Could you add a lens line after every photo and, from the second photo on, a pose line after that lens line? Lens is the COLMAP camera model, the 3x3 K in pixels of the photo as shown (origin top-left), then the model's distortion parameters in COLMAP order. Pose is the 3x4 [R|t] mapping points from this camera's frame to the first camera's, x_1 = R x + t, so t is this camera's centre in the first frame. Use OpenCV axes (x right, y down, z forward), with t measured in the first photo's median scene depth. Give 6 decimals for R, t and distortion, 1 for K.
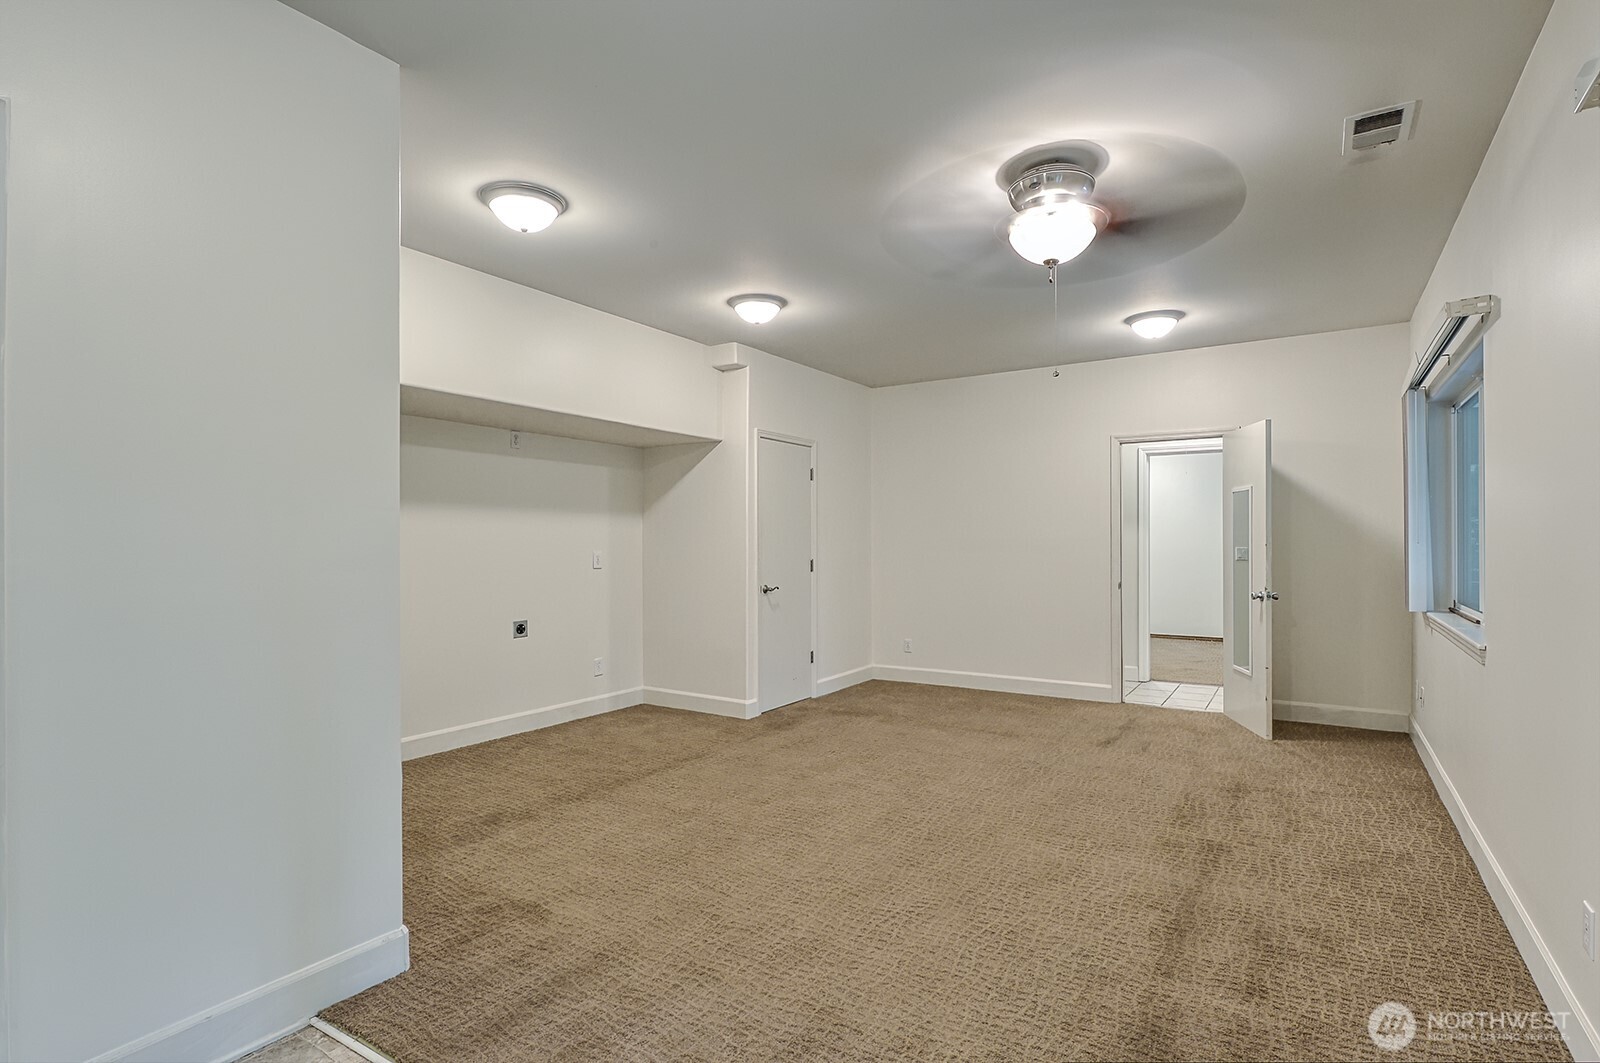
lens RADIAL K [[812.1, 0, 799.3], [0, 812.1, 534.9], [0, 0, 1]] dist [0.001069, 0.000019]
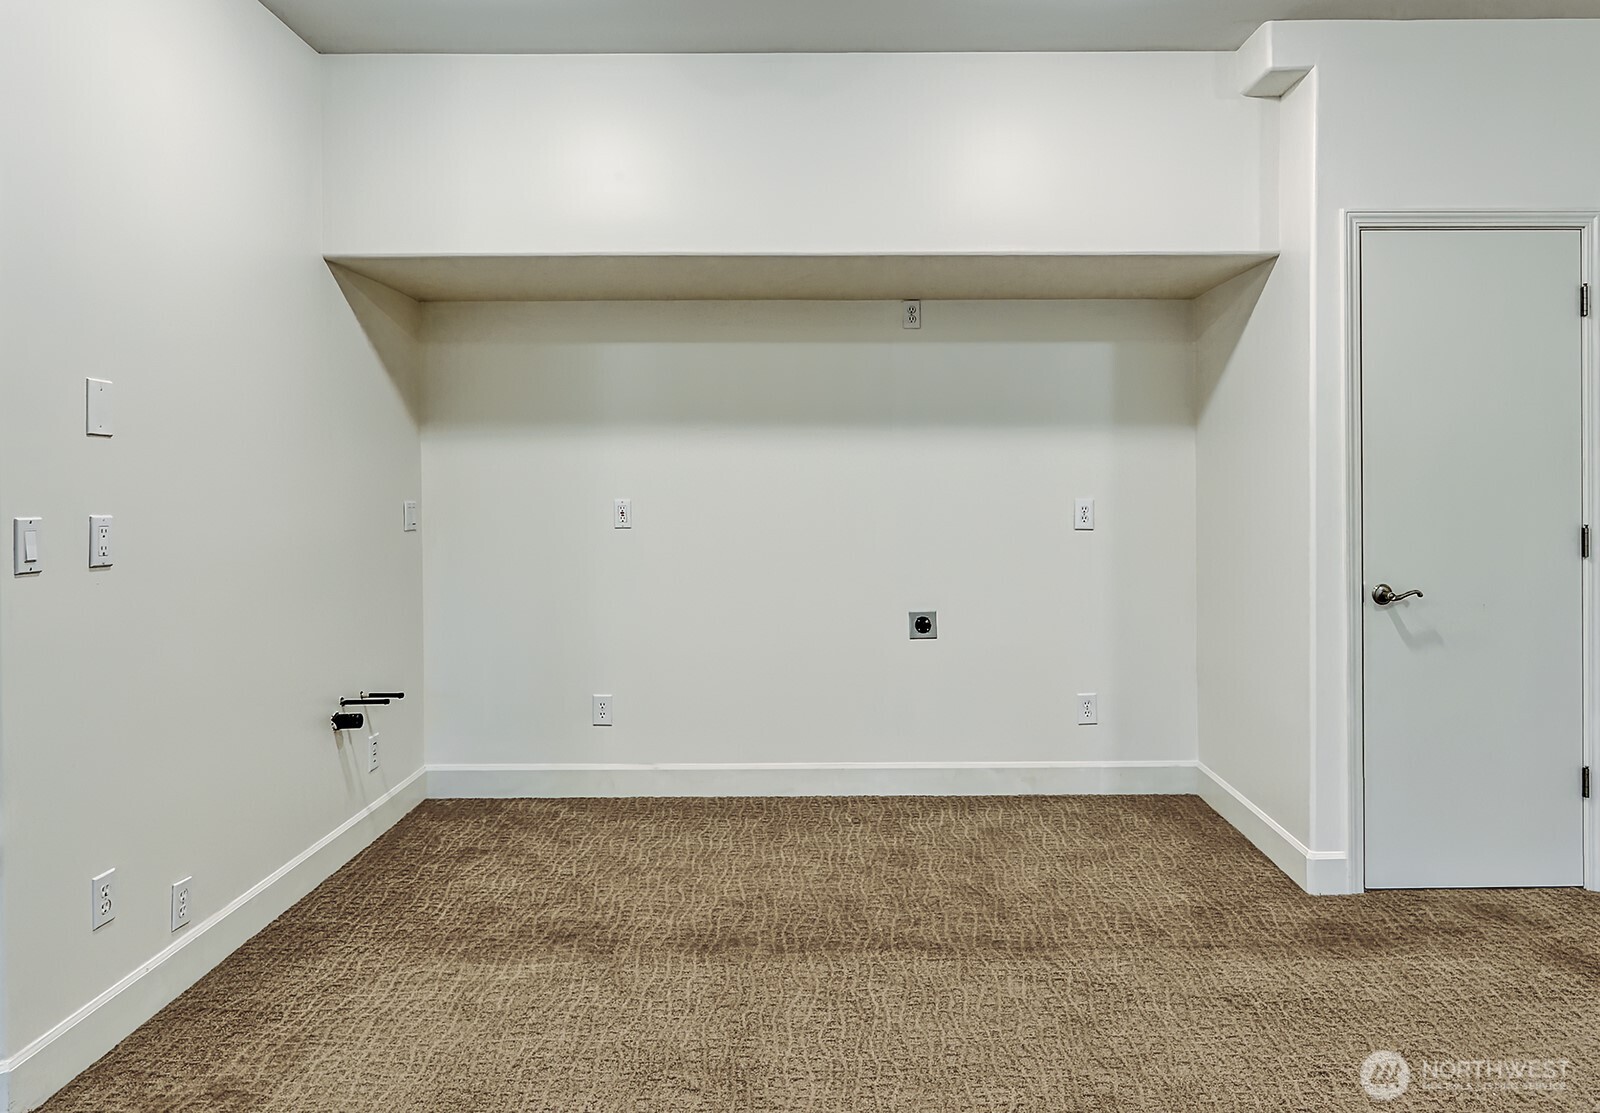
lens RADIAL K [[1057.2, 0, 812.3], [0, 1057.2, 486.6], [0, 0, 1]] dist [-0.000660, -0.004390]
pose [[0.534898, 0.003444, -0.844910, 0.278754], [0.014400, 0.999809, 0.013192, 0.000510], [0.844794, -0.019223, 0.534746, 0.505025]]
